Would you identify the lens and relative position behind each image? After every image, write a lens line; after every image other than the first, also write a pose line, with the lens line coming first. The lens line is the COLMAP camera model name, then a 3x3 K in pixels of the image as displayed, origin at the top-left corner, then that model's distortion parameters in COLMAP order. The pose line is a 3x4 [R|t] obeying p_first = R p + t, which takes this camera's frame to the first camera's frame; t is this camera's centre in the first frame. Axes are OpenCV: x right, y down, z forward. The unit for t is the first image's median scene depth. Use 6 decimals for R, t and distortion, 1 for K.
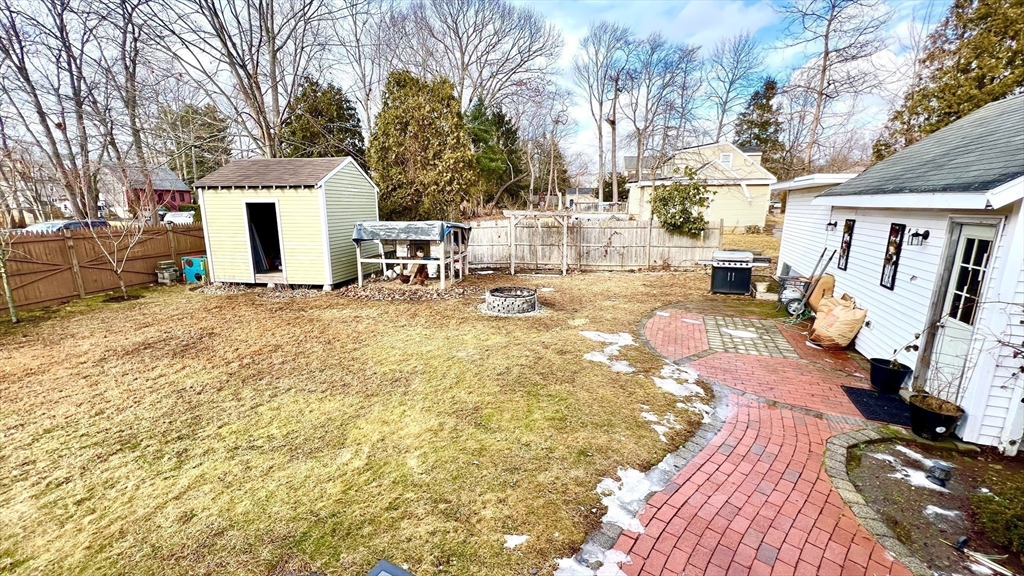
lens RADIAL K [[424.8, 0, 509.5], [0, 424.8, 291.6], [0, 0, 1]] dist [-0.002683, 0.000031]
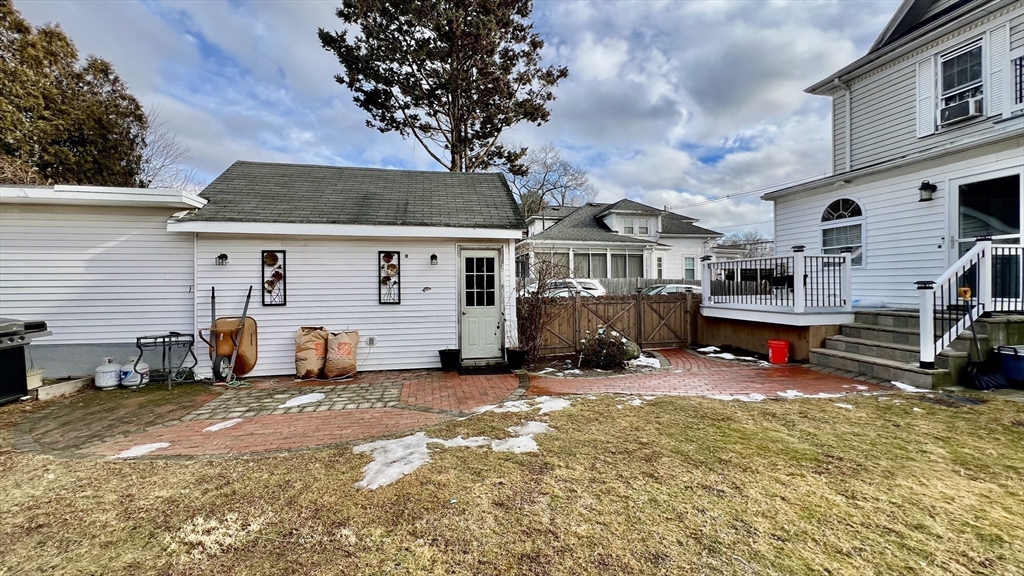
lens RADIAL K [[424.8, 0, 510.8], [0, 424.8, 284.6], [0, 0, 1]] dist [-0.002683, 0.000031]
pose [[-0.570985, 0.009400, 0.820907, -0.271879], [0.178414, 0.977456, 0.112904, -0.128210], [-0.801339, 0.210928, -0.559790, 1.295619]]
